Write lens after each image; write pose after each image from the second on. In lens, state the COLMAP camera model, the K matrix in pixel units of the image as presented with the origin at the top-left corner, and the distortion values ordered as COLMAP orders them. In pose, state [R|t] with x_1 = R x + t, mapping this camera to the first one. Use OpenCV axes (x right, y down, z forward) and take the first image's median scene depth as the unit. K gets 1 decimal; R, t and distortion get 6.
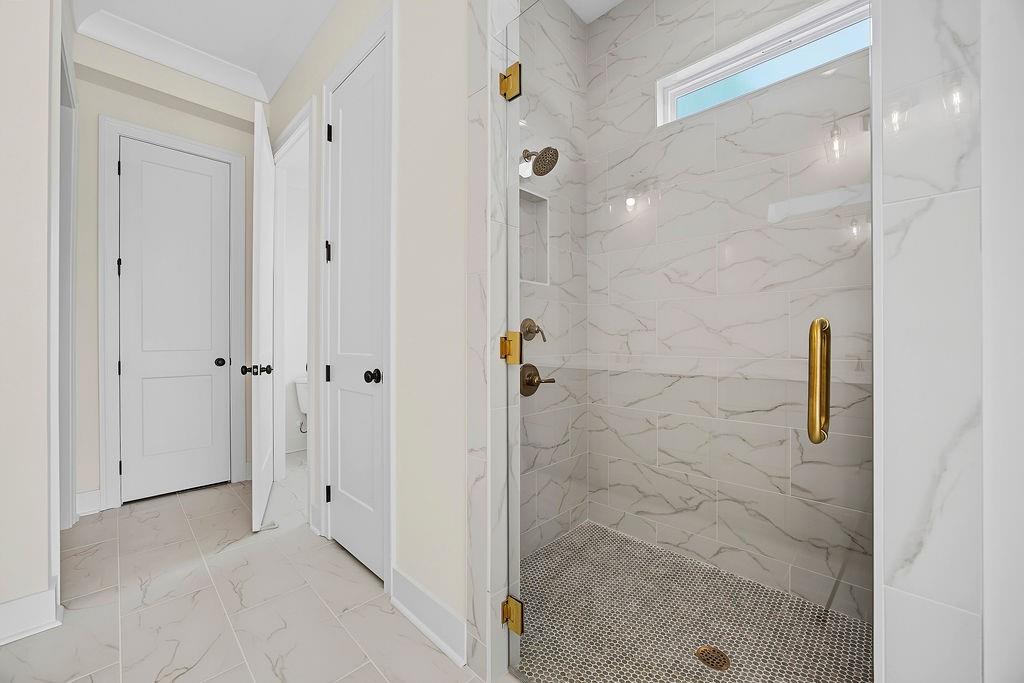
lens RADIAL K [[395.0, 0, 512.0], [0, 395.0, 341.5], [0, 0, 1]] dist [-0.001950, -0.000051]
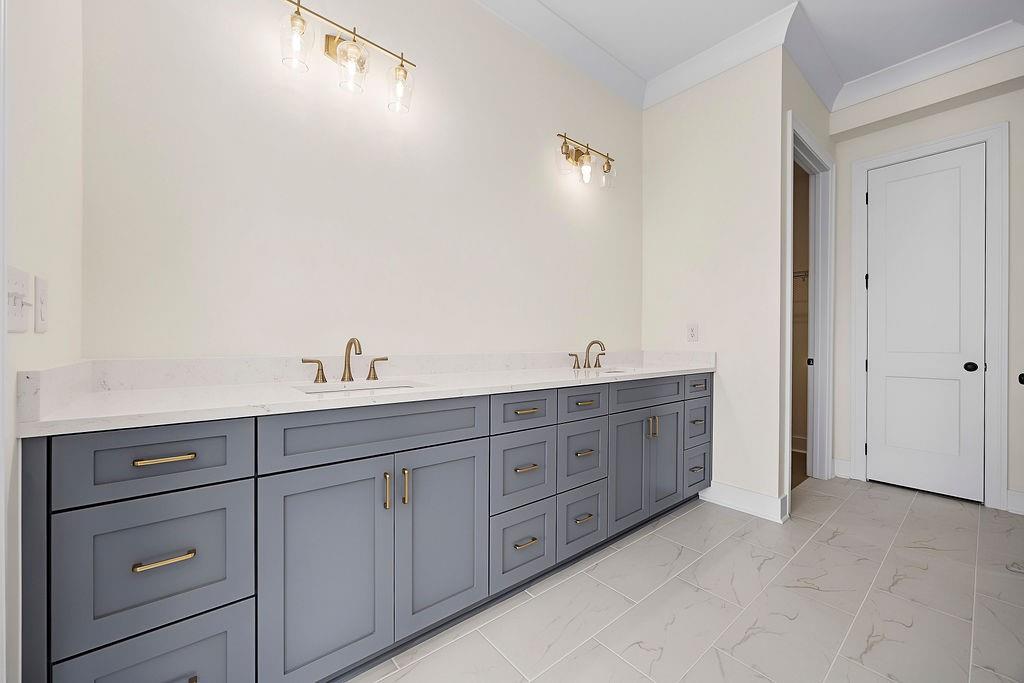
lens RADIAL K [[395.0, 0, 512.0], [0, 395.0, 341.5], [0, 0, 1]] dist [-0.001950, -0.000051]
pose [[-0.097347, -0.000297, -0.995250, 0.298656], [-0.006161, 0.999981, 0.000304, 0.000493], [0.995231, 0.006161, -0.097347, 0.046715]]
